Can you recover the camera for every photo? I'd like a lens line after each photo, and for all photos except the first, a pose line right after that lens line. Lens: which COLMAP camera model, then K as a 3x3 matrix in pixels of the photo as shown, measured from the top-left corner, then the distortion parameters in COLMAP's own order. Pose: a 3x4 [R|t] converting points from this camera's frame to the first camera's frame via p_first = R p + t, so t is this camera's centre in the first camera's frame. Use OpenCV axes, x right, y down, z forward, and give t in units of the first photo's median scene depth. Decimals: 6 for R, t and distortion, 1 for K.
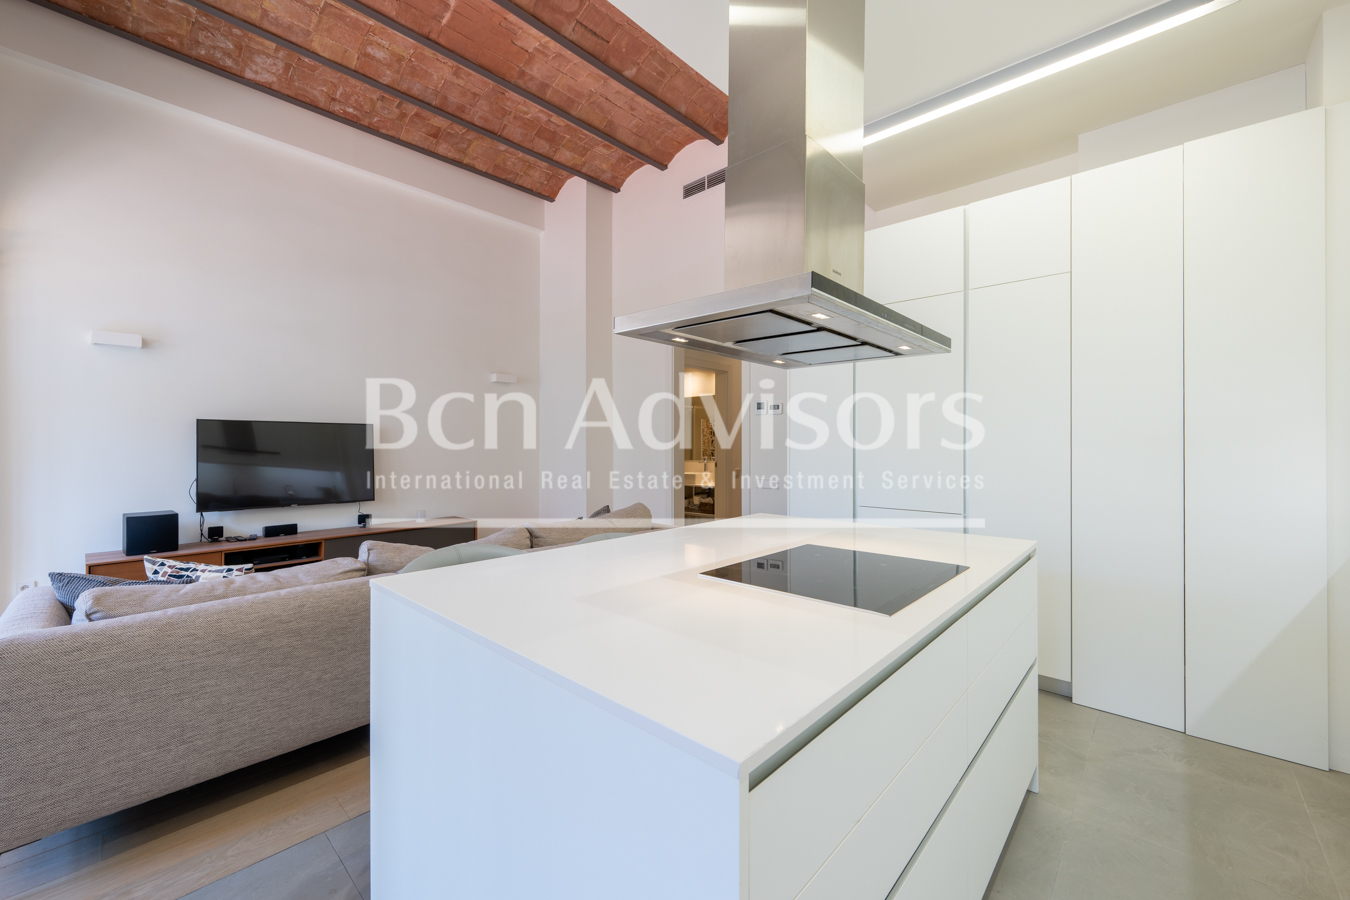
lens RADIAL K [[539.5, 0, 674.9], [0, 539.5, 444.2], [0, 0, 1]] dist [-0.000942, -0.000046]
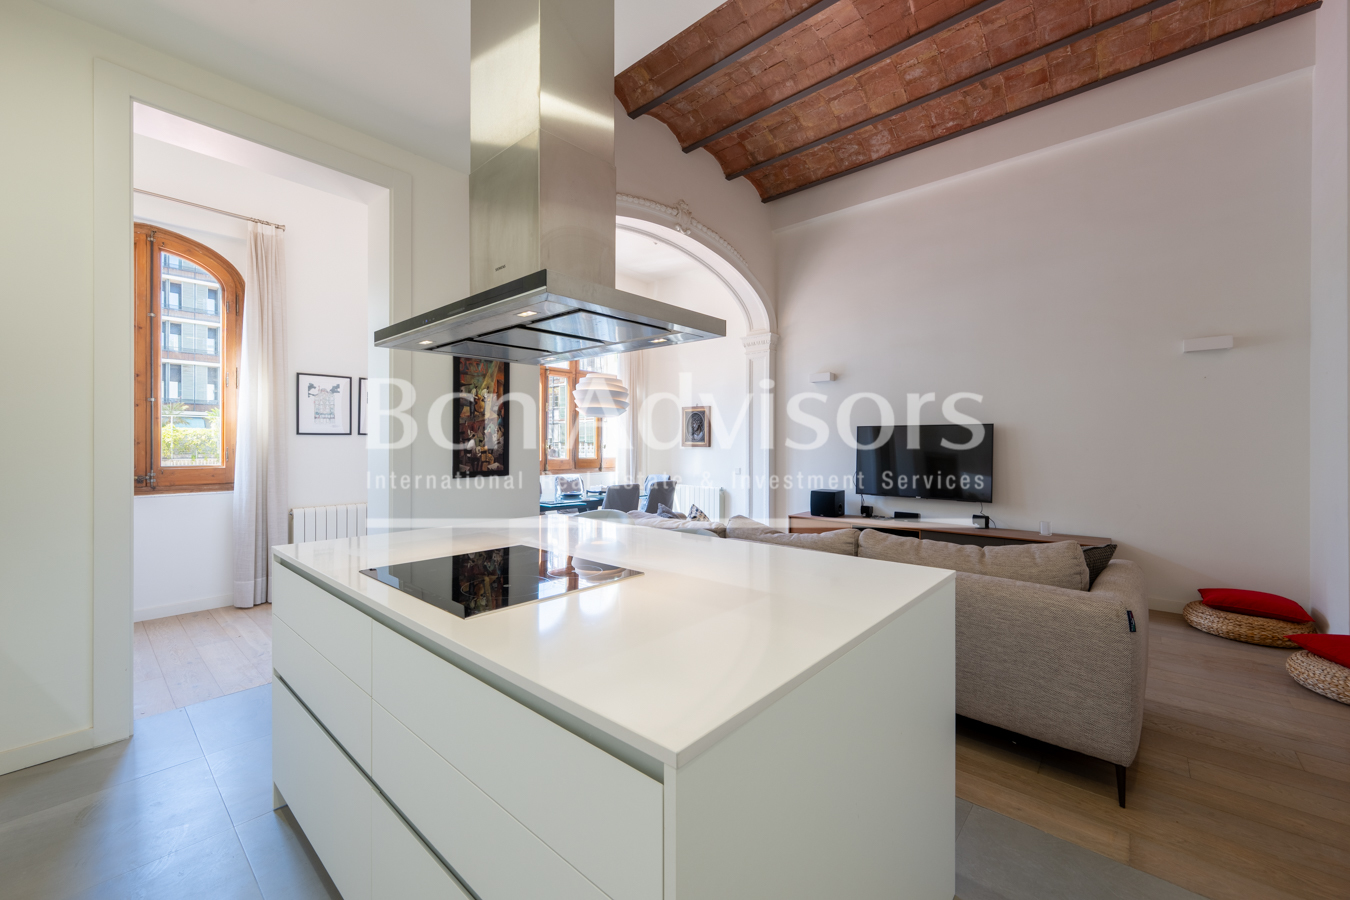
lens RADIAL K [[534.9, 0, 663.5], [0, 534.9, 443.1], [0, 0, 1]] dist [-0.001169, -0.000107]
pose [[0.011512, -0.003904, -0.999926, 0.467604], [0.001624, 0.999991, -0.003885, 0.002566], [0.999932, -0.001579, 0.011518, 0.472847]]
